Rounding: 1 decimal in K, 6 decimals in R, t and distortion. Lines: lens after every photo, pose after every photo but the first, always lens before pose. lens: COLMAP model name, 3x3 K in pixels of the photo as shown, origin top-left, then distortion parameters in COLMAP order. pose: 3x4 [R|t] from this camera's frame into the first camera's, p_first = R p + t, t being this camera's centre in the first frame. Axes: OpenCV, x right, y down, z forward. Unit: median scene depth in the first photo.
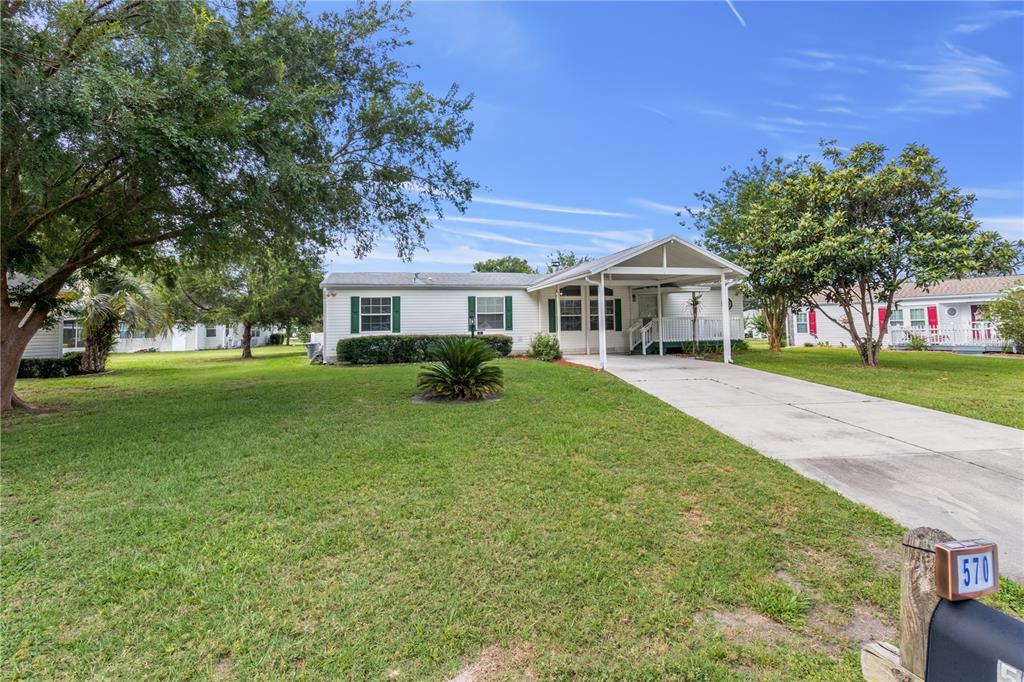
lens RADIAL K [[513.0, 0, 539.1], [0, 513.0, 304.9], [0, 0, 1]] dist [0.003362, -0.000225]
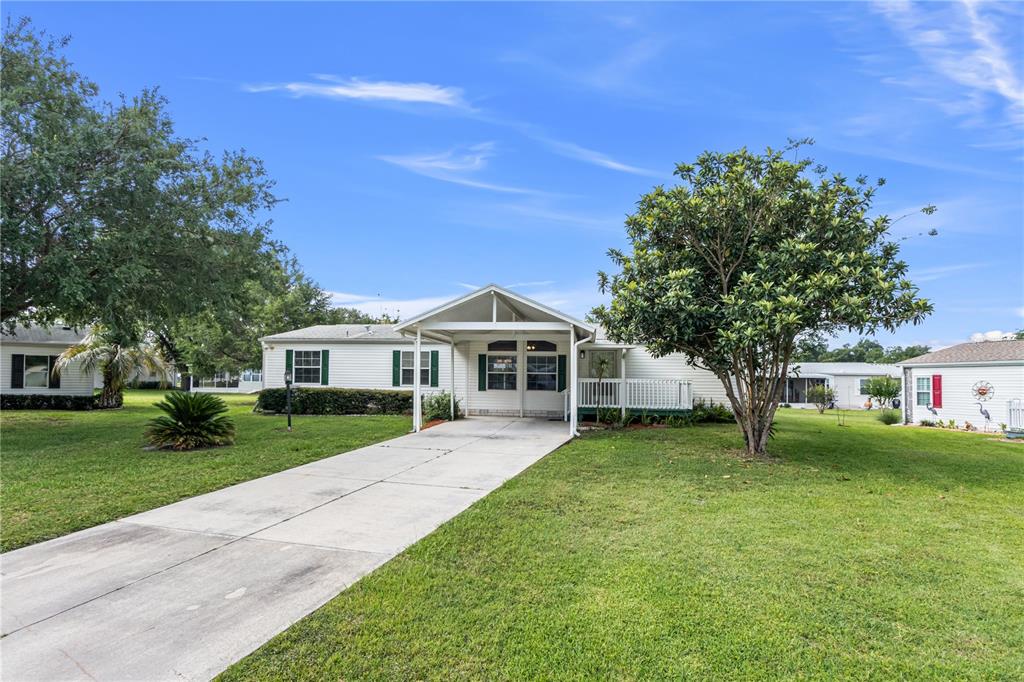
lens RADIAL K [[578.0, 0, 523.3], [0, 578.0, 367.2], [0, 0, 1]] dist [0.000732, -0.001529]
pose [[0.919348, 0.023688, -0.392732, 0.549233], [-0.014943, 0.999568, 0.025309, -0.017718], [0.393162, -0.017399, 0.919305, 0.086268]]
